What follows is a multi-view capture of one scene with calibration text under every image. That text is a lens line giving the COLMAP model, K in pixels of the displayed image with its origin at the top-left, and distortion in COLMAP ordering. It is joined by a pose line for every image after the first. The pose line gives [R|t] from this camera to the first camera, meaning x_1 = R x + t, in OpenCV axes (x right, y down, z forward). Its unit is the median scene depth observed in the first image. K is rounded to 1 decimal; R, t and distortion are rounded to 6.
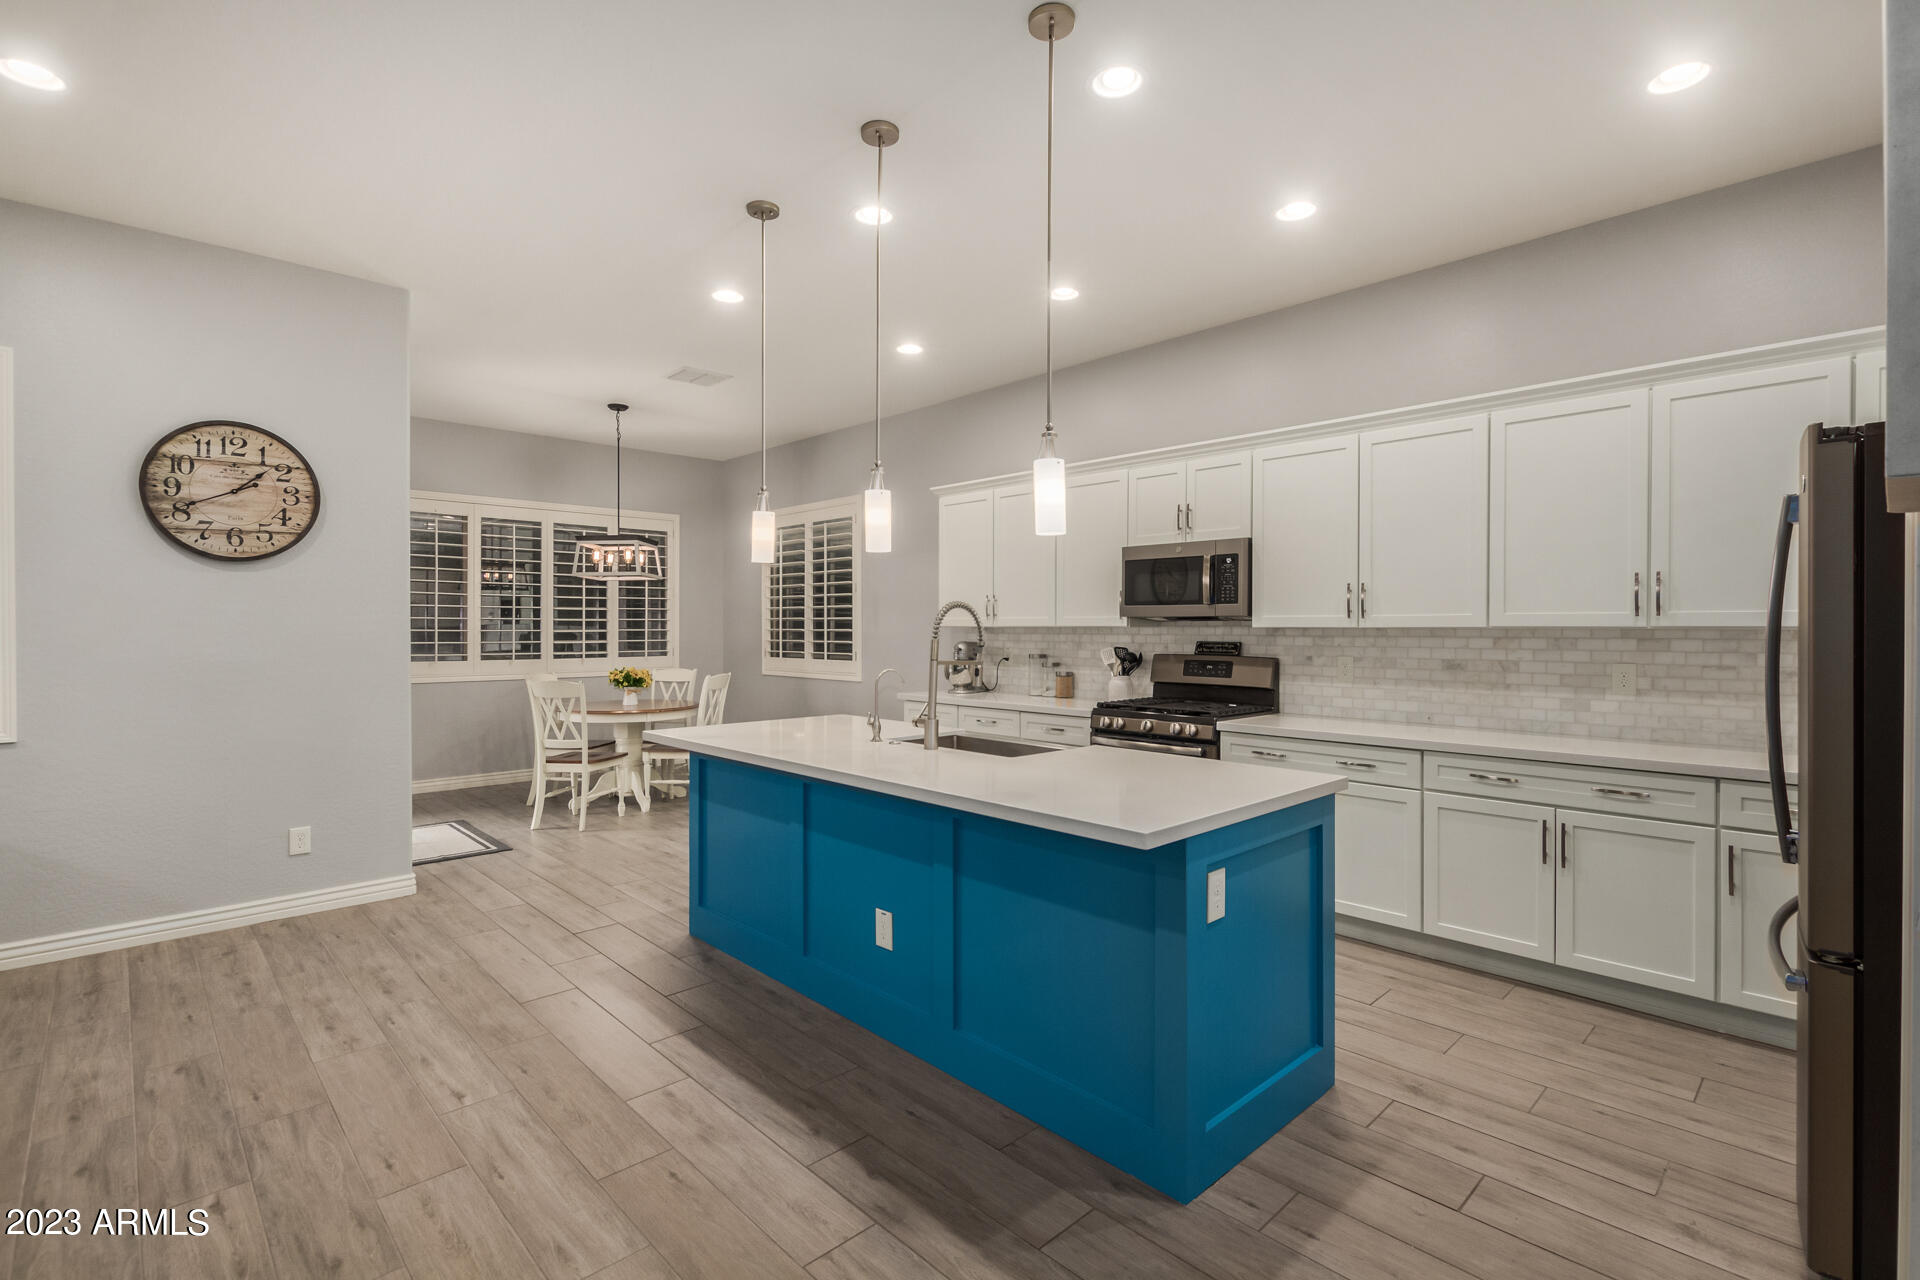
lens RADIAL K [[894.0, 0, 955.4], [0, 894.0, 625.4], [0, 0, 1]] dist [0.007522, -0.005217]
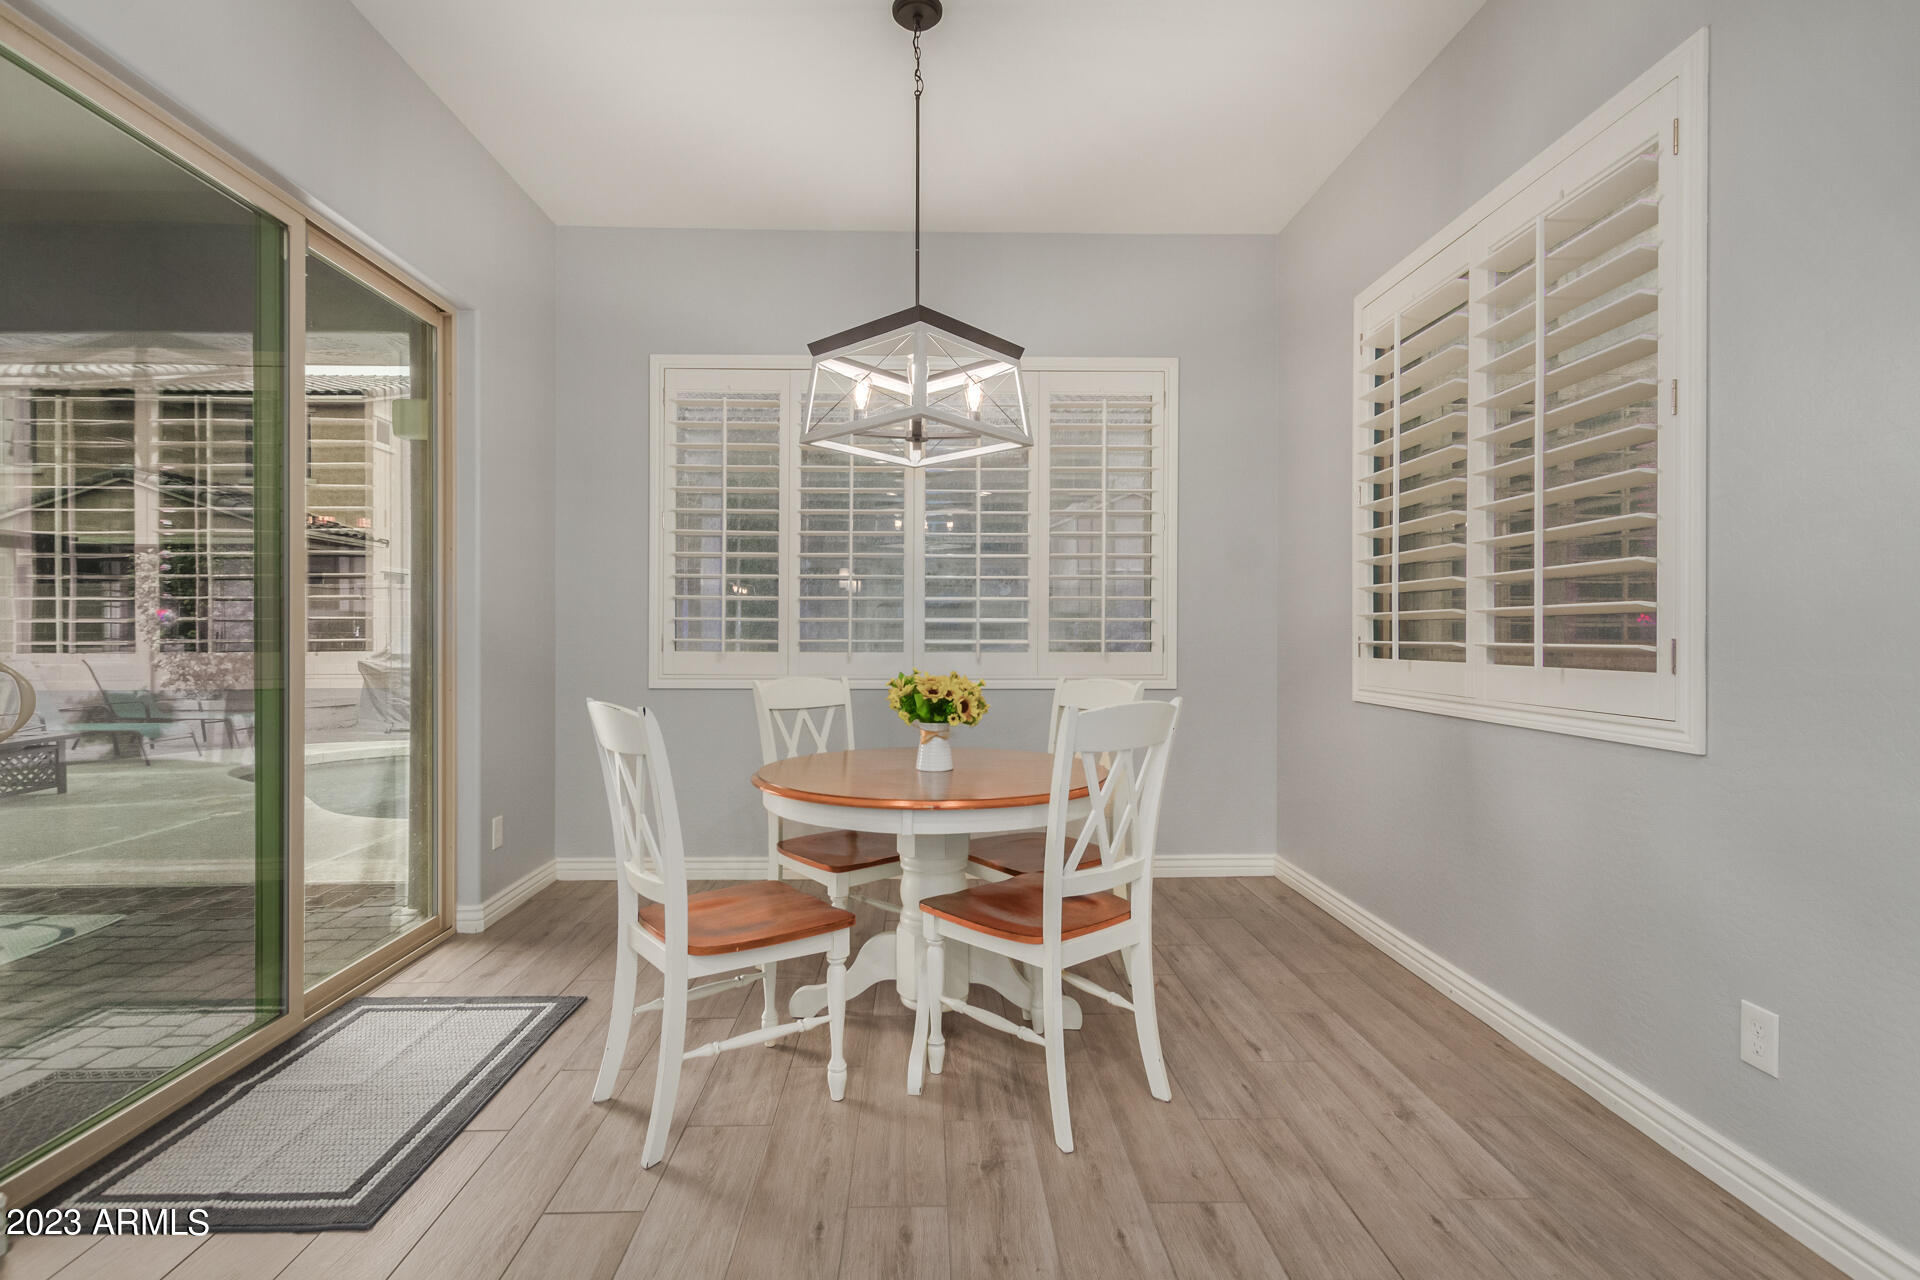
lens RADIAL K [[894.0, 0, 944.0], [0, 894.0, 633.1], [0, 0, 1]] dist [0.007522, -0.005217]
pose [[0.740363, 0.000626, -0.672207, -0.150036], [0.000924, 0.999998, 0.001949, 0.043194], [0.672206, -0.002064, 0.740361, 1.062177]]
